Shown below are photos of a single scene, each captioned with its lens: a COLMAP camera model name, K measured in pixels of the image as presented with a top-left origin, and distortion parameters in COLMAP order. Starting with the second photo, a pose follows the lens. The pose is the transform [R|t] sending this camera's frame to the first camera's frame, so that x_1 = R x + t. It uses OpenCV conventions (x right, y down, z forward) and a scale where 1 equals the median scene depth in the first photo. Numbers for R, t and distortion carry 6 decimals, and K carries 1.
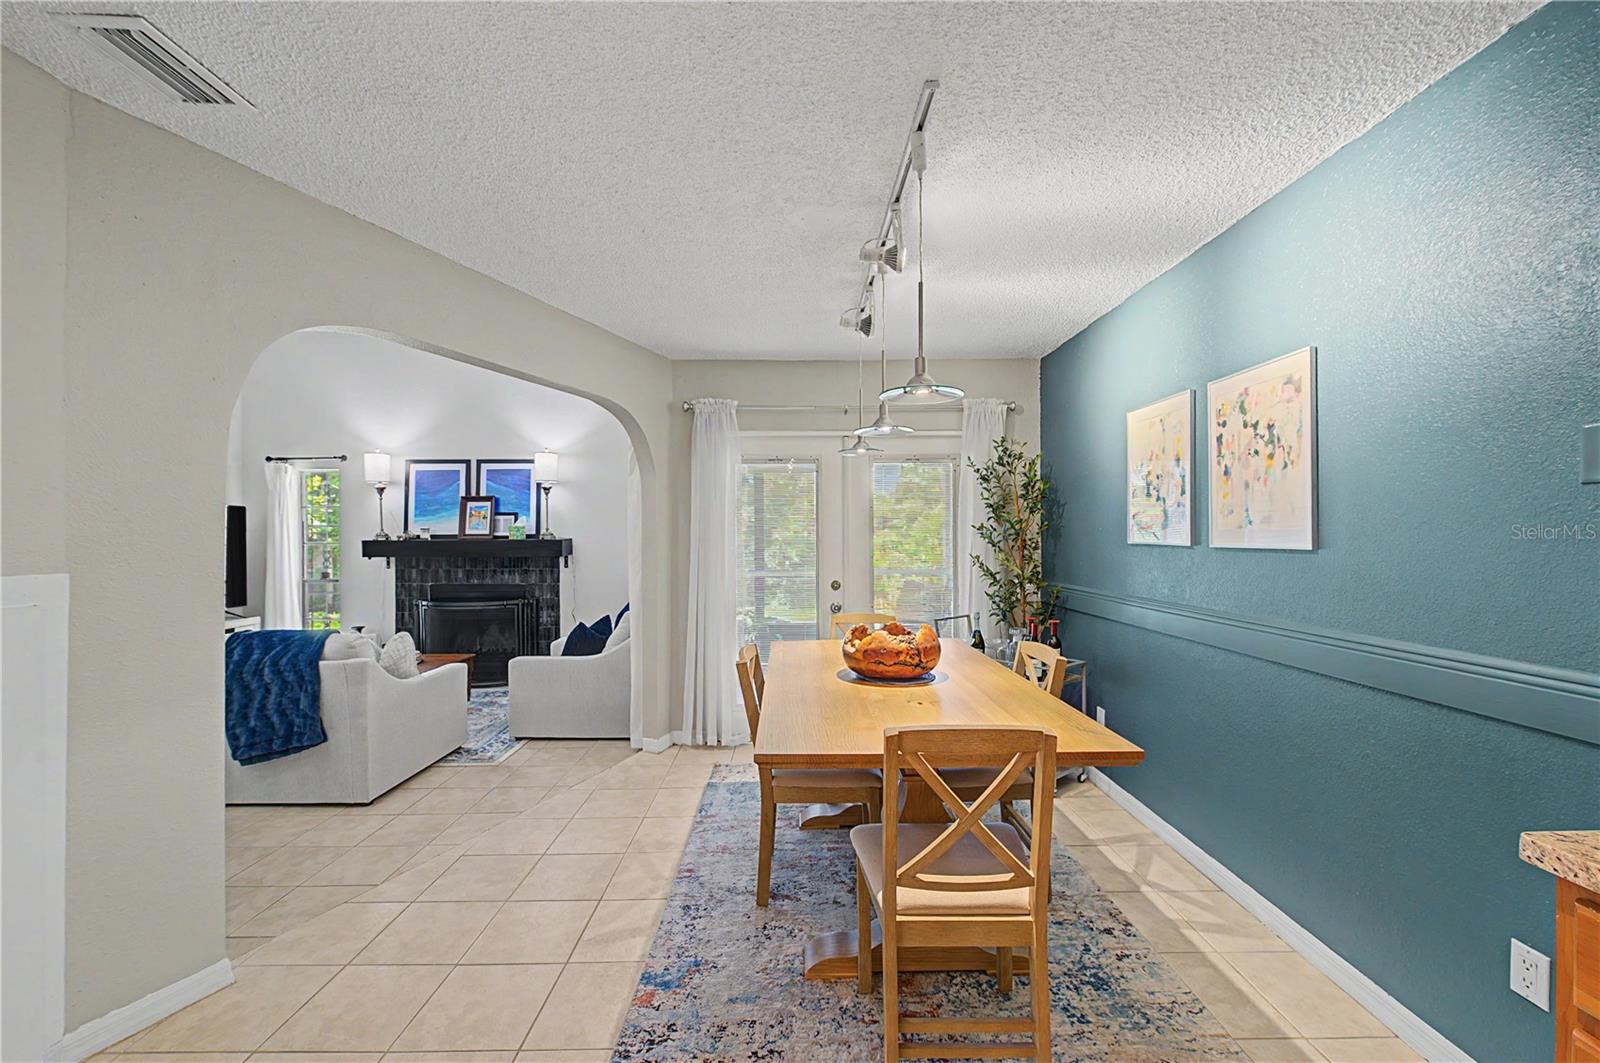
lens RADIAL K [[631.4, 0, 797.6], [0, 631.4, 537.8], [0, 0, 1]] dist [-0.000606, -0.002138]
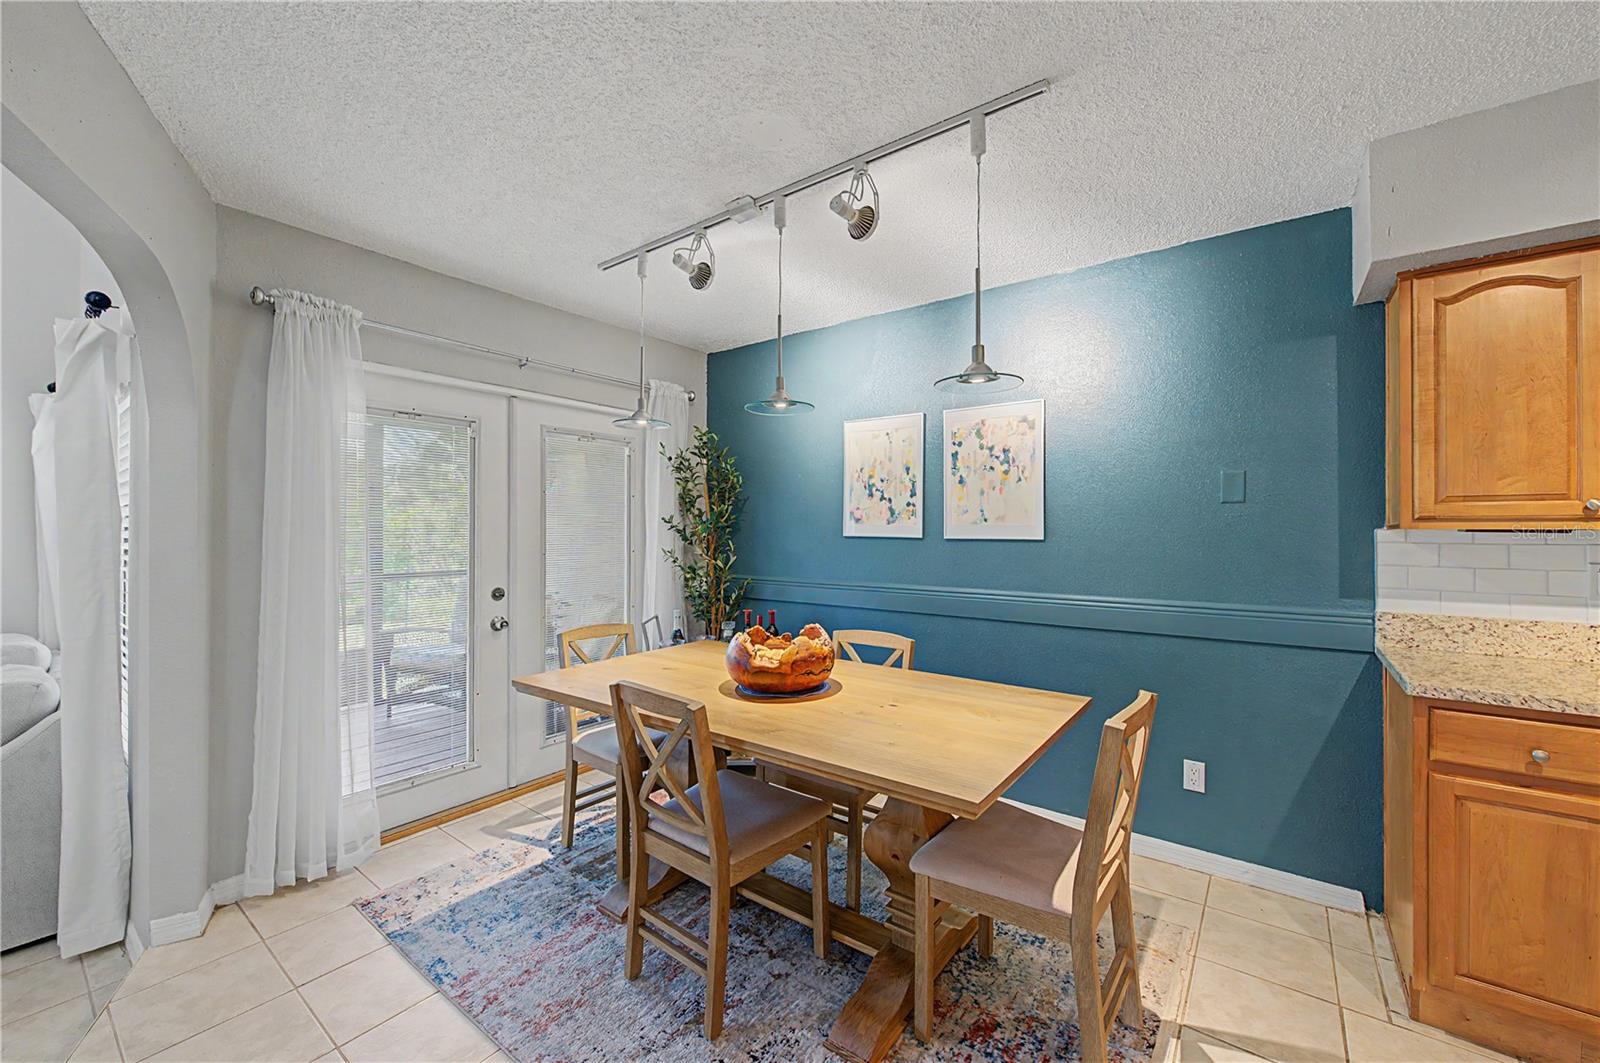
lens RADIAL K [[631.4, 0, 799.2], [0, 631.4, 526.9], [0, 0, 1]] dist [-0.000606, -0.002138]
pose [[0.610764, 0.009745, 0.791753, -0.346429], [-0.002822, 0.999945, -0.010131, 0.003069], [-0.791808, 0.003954, 0.610758, 0.289327]]
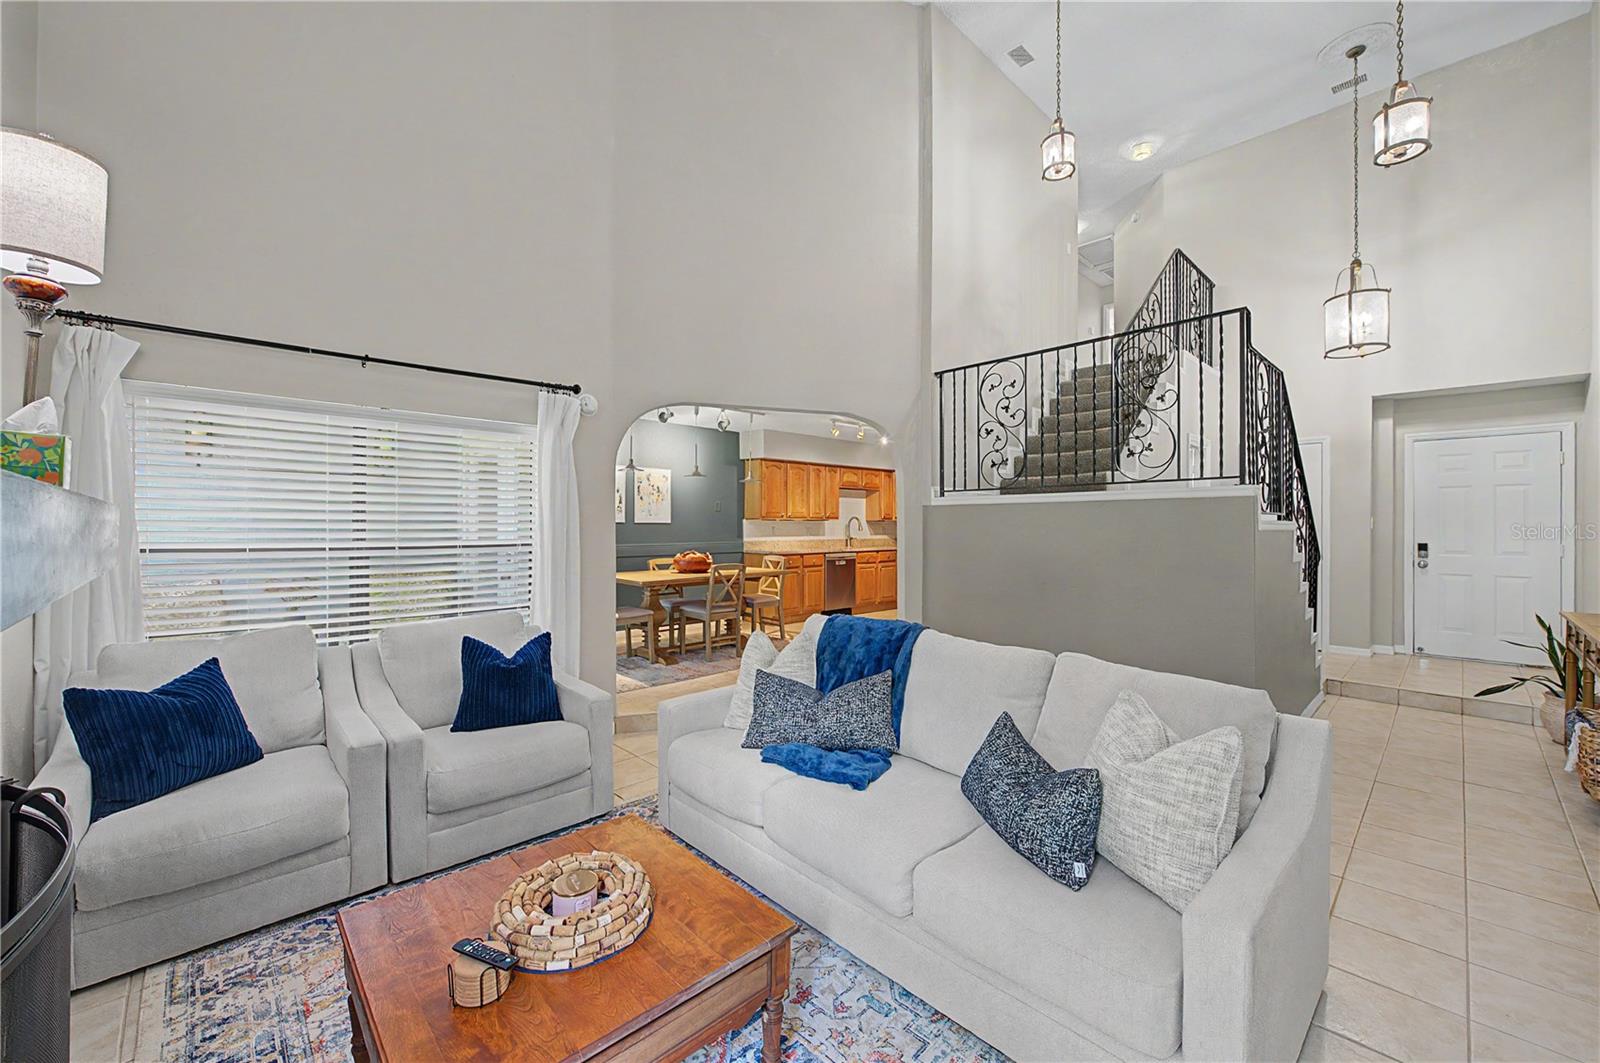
lens RADIAL K [[631.4, 0, 803.3], [0, 631.4, 521.2], [0, 0, 1]] dist [-0.000606, -0.002138]
pose [[-0.687006, 0.009794, 0.726586, -1.301387], [0.005089, 0.999949, -0.008667, 0.024121], [-0.726634, -0.002256, -0.687021, 1.573768]]
